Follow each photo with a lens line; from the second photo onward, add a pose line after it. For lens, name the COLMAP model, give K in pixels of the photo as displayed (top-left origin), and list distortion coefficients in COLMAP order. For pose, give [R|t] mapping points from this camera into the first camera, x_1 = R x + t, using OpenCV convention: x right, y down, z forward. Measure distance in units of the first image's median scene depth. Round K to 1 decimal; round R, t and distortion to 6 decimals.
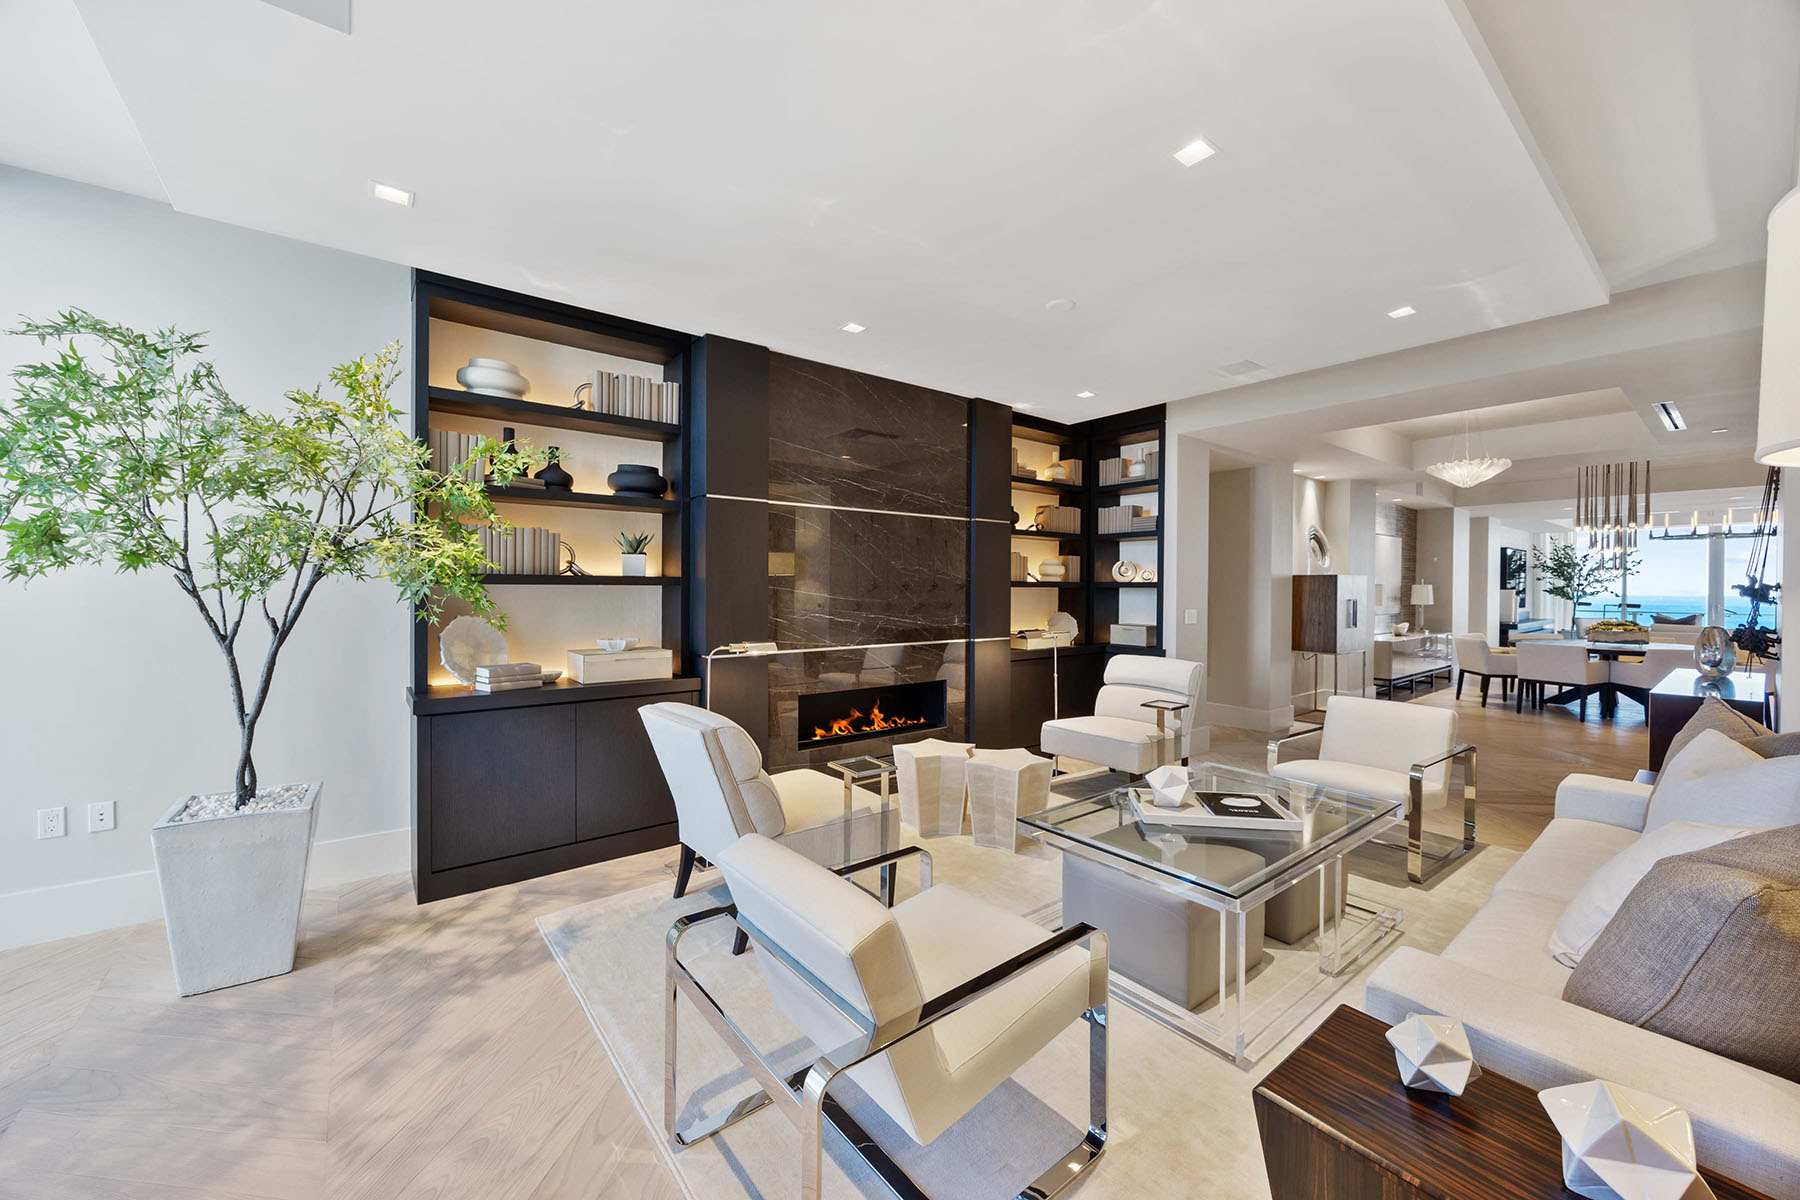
lens RADIAL K [[685.3, 0, 916.1], [0, 685.3, 592.2], [0, 0, 1]] dist [0.000579, 0.000012]
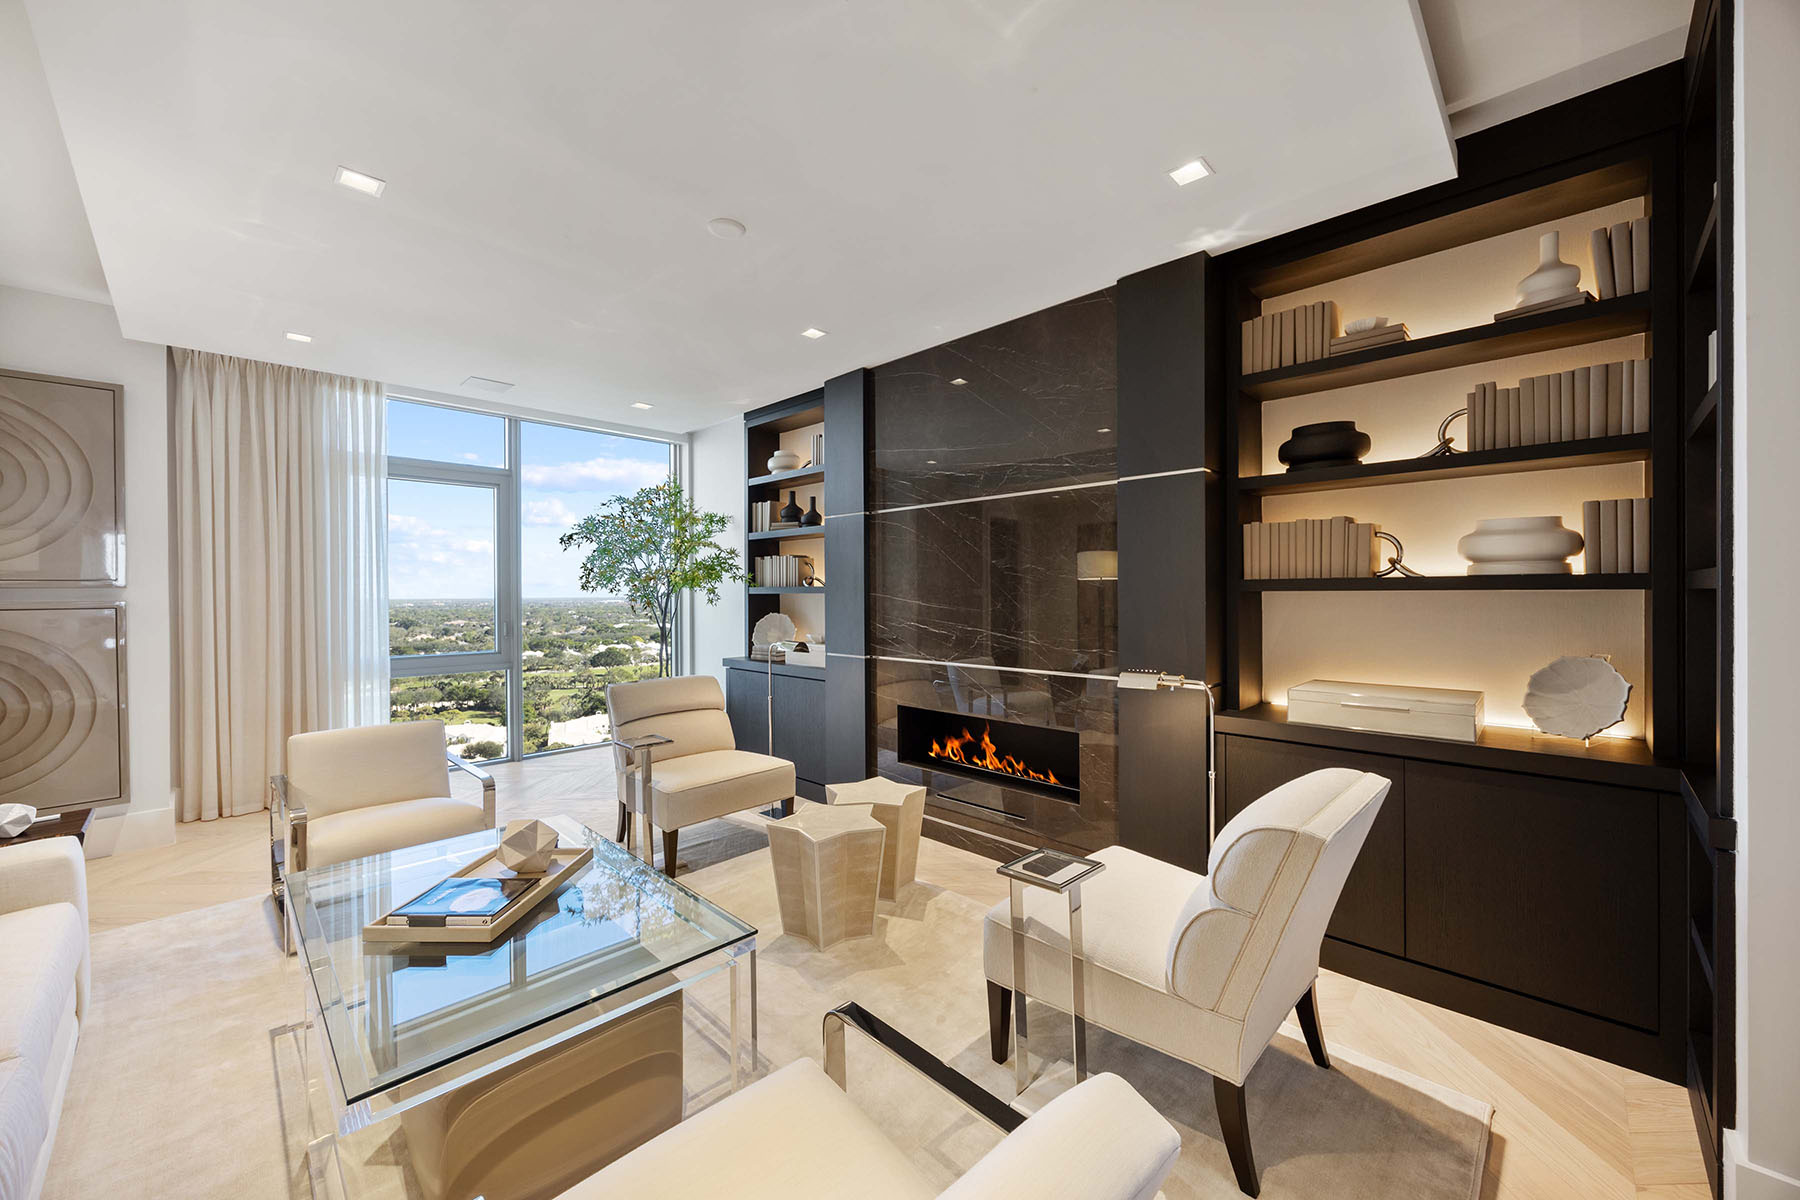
lens RADIAL K [[685.3, 0, 916.1], [0, 685.3, 592.2], [0, 0, 1]] dist [0.000579, 0.000012]
pose [[0.112094, 0.000732, -0.993697, 0.677927], [-0.004718, 0.999989, 0.000205, -0.004411], [0.993686, 0.004665, 0.112096, 0.757124]]
